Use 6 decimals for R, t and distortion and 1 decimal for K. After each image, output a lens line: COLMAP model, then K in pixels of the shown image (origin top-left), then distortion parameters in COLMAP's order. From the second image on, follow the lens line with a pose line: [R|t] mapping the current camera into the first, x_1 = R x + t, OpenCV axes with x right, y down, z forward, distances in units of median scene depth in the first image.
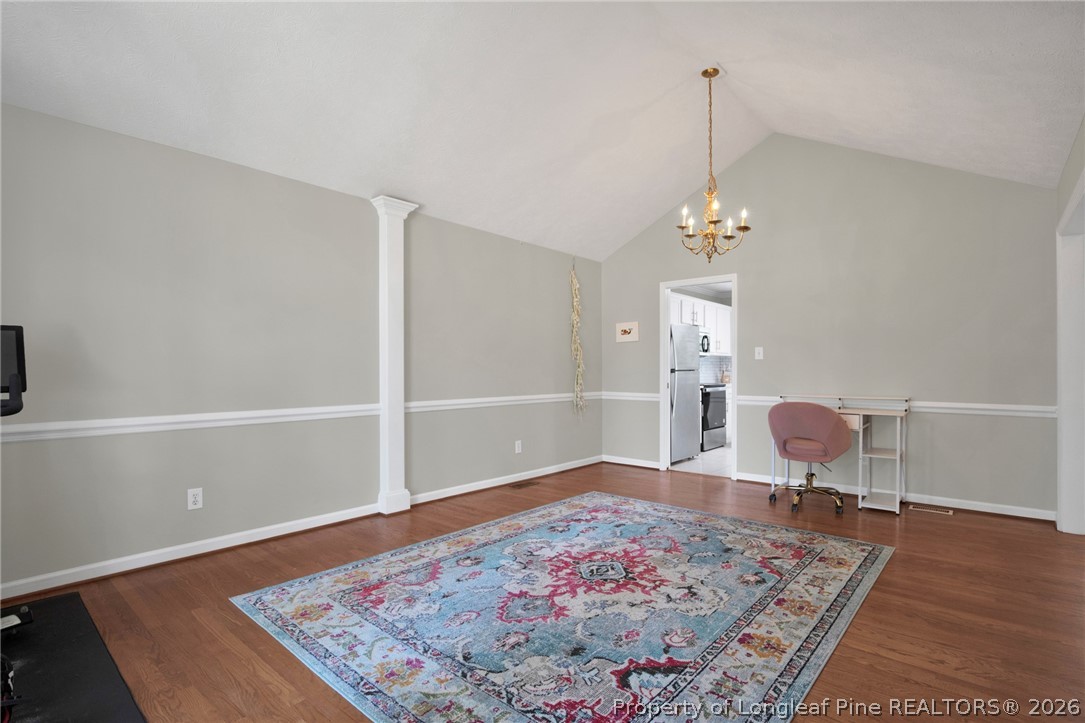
lens RADIAL K [[529.4, 0, 542.5], [0, 529.4, 361.5], [0, 0, 1]] dist [-0.005300, -0.000006]
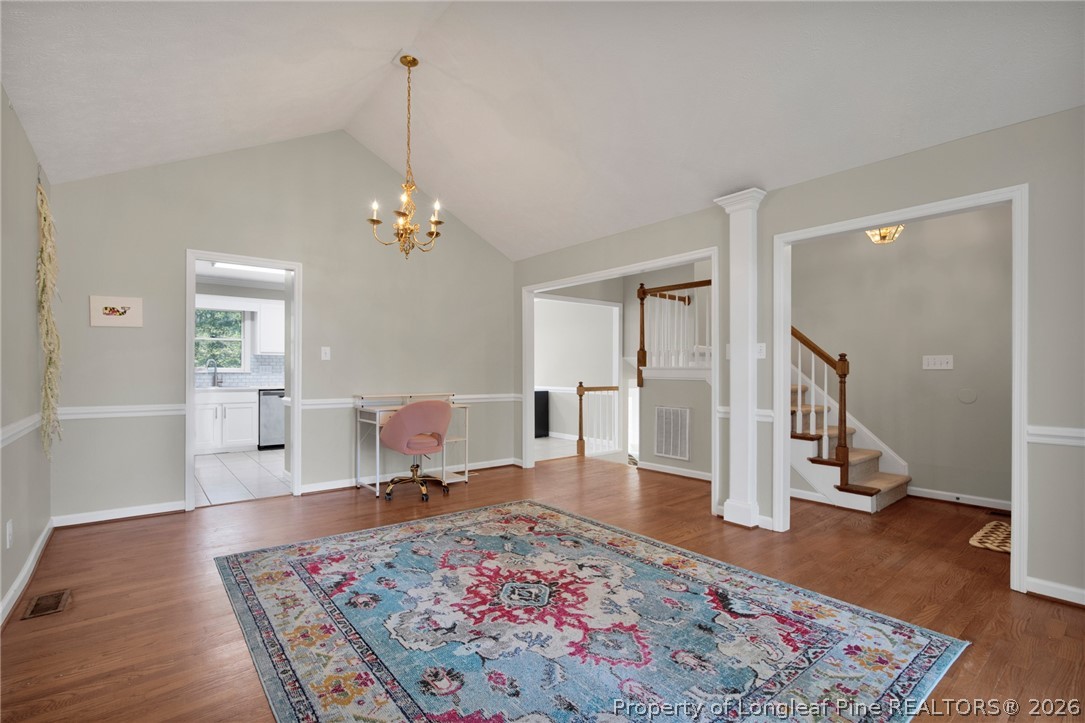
lens RADIAL K [[505.2, 0, 547.6], [0, 505.2, 362.3], [0, 0, 1]] dist [-0.021917, 0.010842]
pose [[0.171876, 0.018008, 0.984954, -0.712407], [-0.018756, 0.999712, -0.015005, 0.010452], [-0.984940, -0.015895, 0.172164, 0.794896]]
